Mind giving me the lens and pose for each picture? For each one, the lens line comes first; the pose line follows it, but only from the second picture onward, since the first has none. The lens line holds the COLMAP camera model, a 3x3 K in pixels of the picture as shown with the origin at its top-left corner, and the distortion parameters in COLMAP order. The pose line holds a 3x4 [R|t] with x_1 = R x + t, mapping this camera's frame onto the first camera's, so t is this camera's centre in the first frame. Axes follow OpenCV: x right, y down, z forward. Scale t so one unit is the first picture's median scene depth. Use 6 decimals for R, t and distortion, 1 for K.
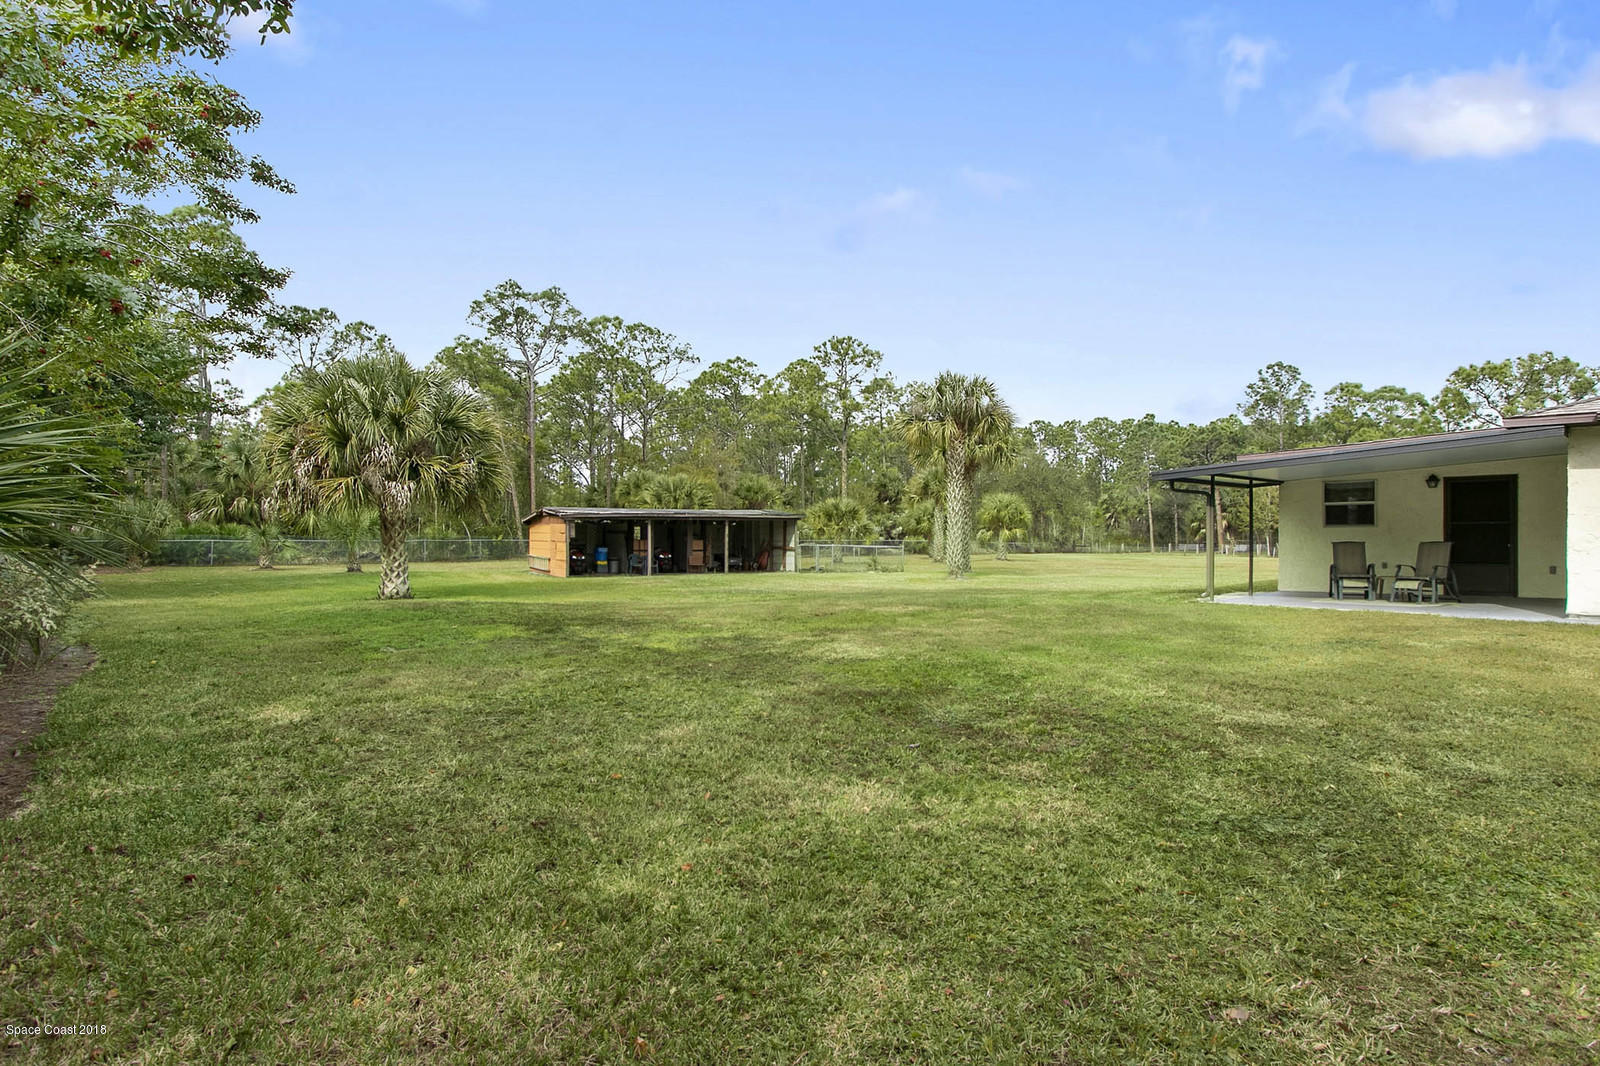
lens RADIAL K [[854.5, 0, 800.0], [0, 854.5, 533.0], [0, 0, 1]] dist [0.002400, 0.000413]
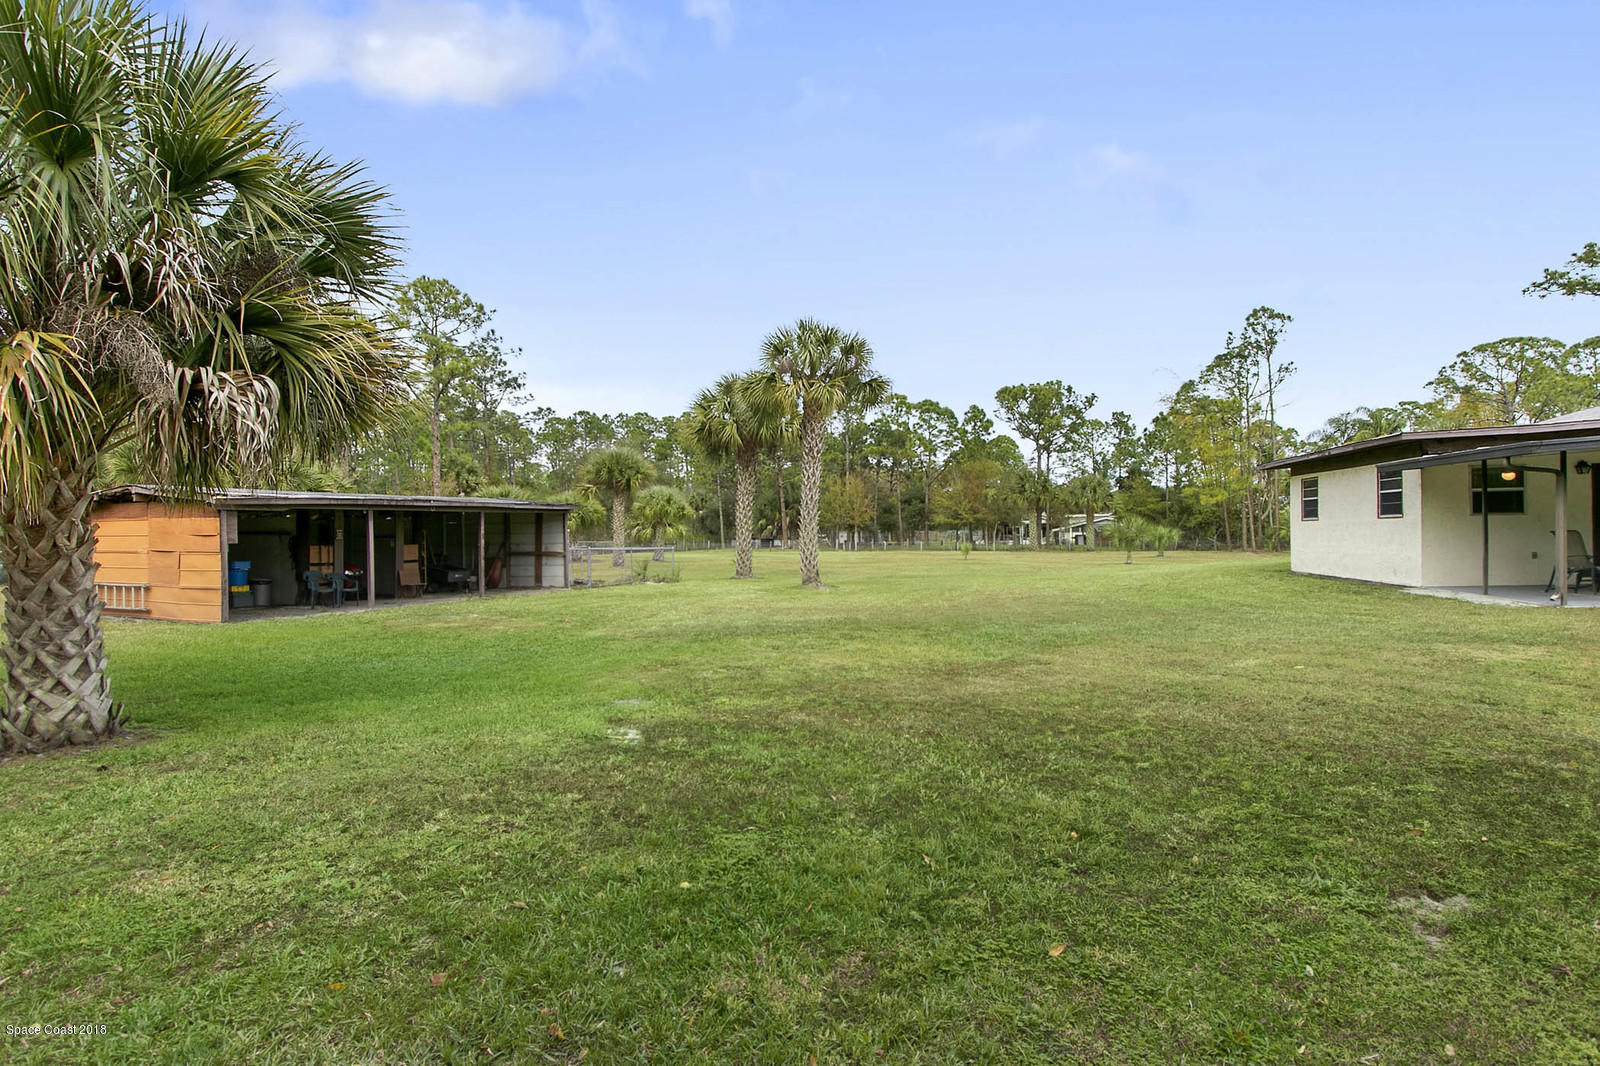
lens RADIAL K [[854.5, 0, 800.0], [0, 854.5, 533.0], [0, 0, 1]] dist [0.002400, 0.000413]
pose [[0.817316, -0.012109, 0.576062, -0.245110], [0.010841, 0.999925, 0.005638, -0.000545], [-0.576087, 0.001637, 0.817387, 0.326007]]
